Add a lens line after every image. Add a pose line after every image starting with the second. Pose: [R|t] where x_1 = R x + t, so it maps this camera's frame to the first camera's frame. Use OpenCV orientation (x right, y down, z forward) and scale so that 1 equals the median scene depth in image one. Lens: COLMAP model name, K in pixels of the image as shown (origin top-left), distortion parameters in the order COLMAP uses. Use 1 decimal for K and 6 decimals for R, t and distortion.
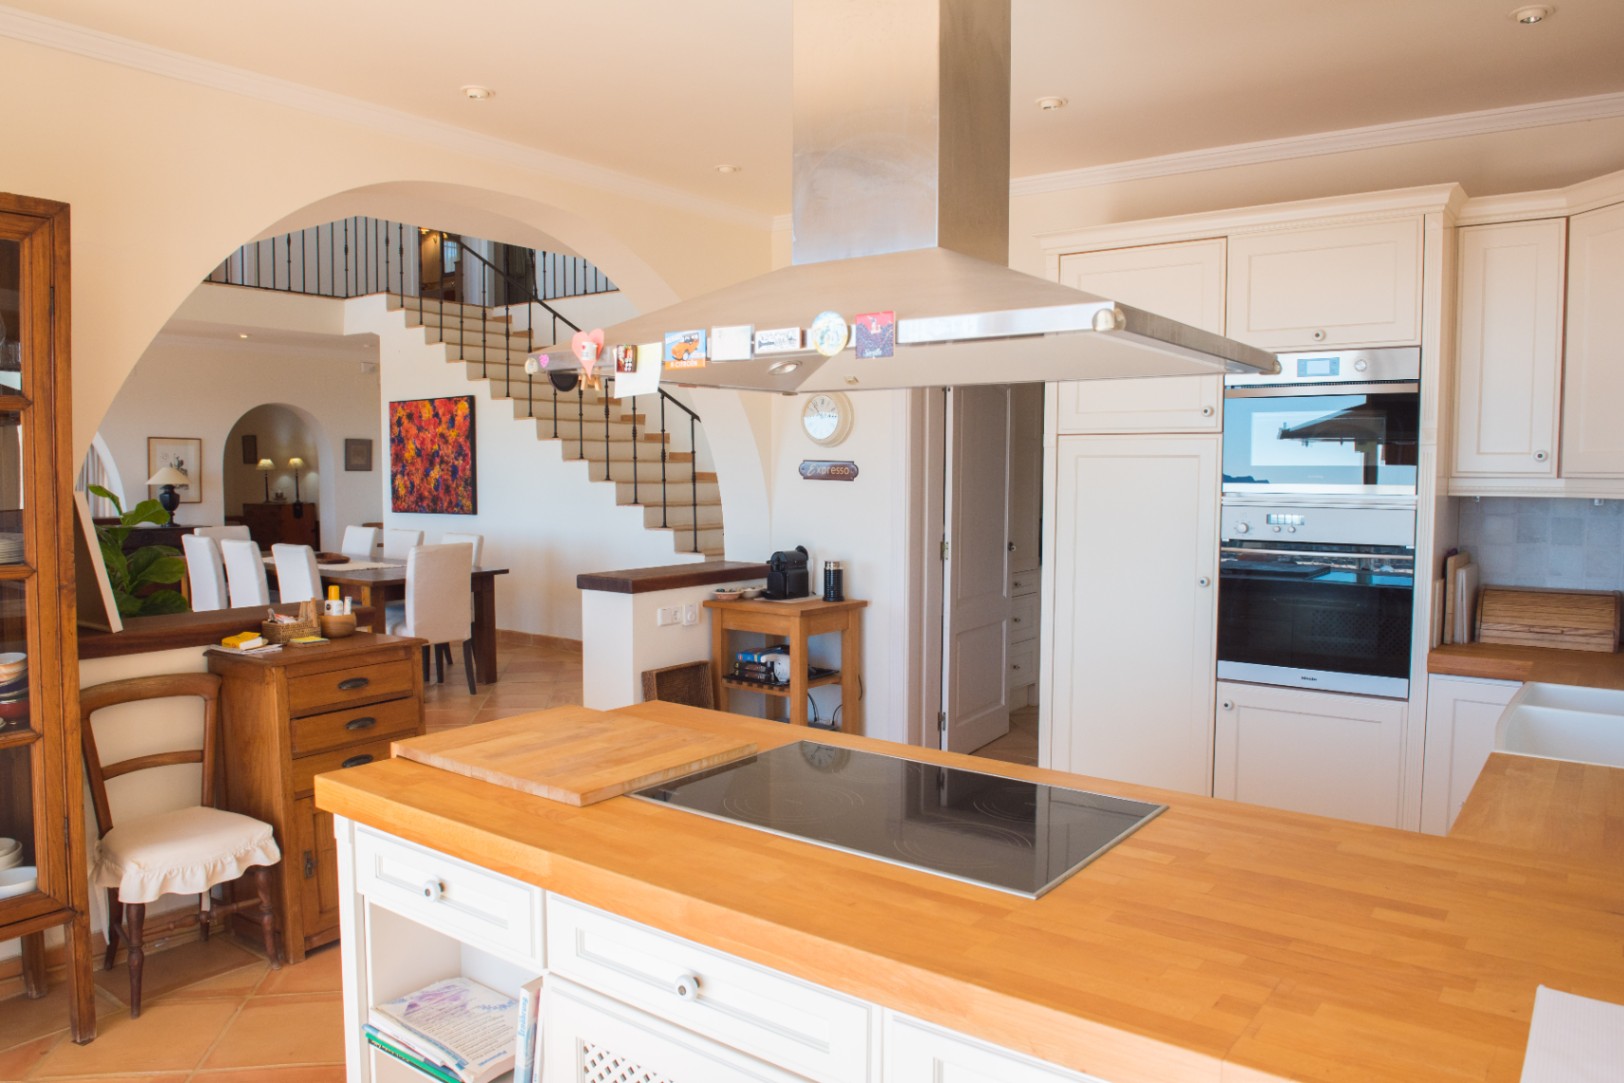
lens RADIAL K [[1129.6, 0, 762.8], [0, 1129.6, 541.9], [0, 0, 1]] dist [-0.050756, -0.002556]
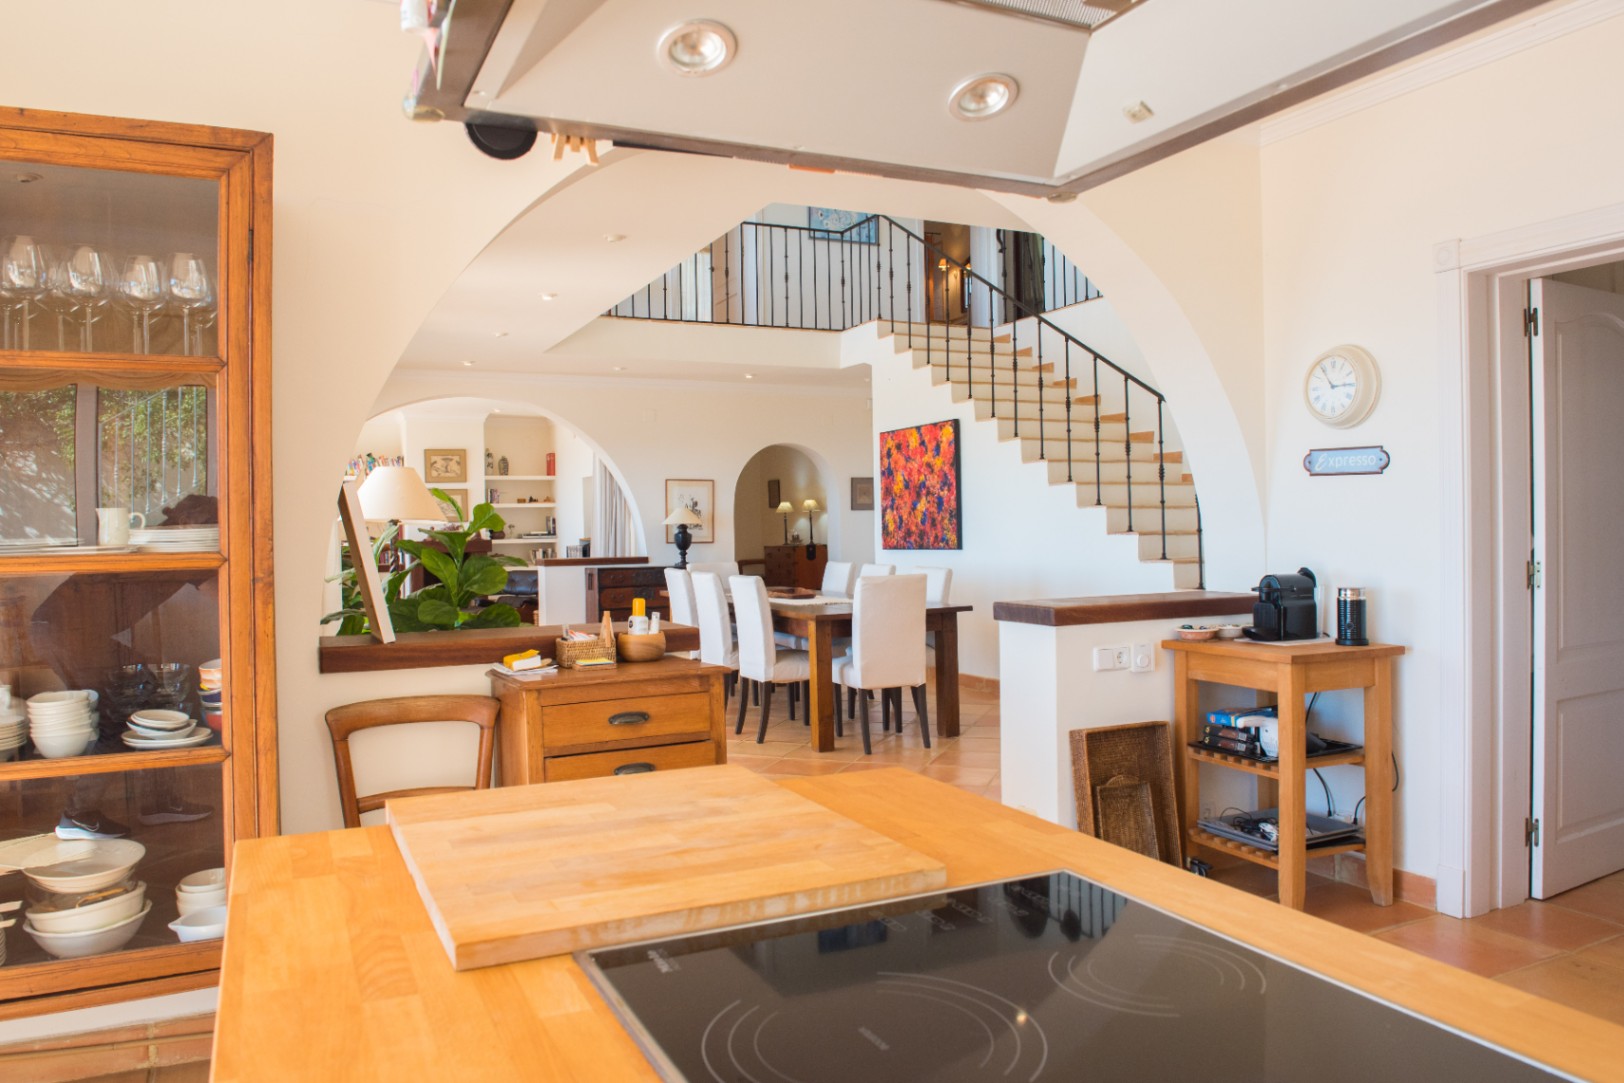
lens RADIAL K [[1130.5, 0, 812.0], [0, 1130.5, 541.5], [0, 0, 1]] dist [-0.044580, -0.004340]
pose [[0.896434, -0.010464, -0.443054, 0.068962], [-0.012523, 0.998724, -0.048926, 0.025849], [0.443001, 0.049408, 0.895159, 0.224986]]
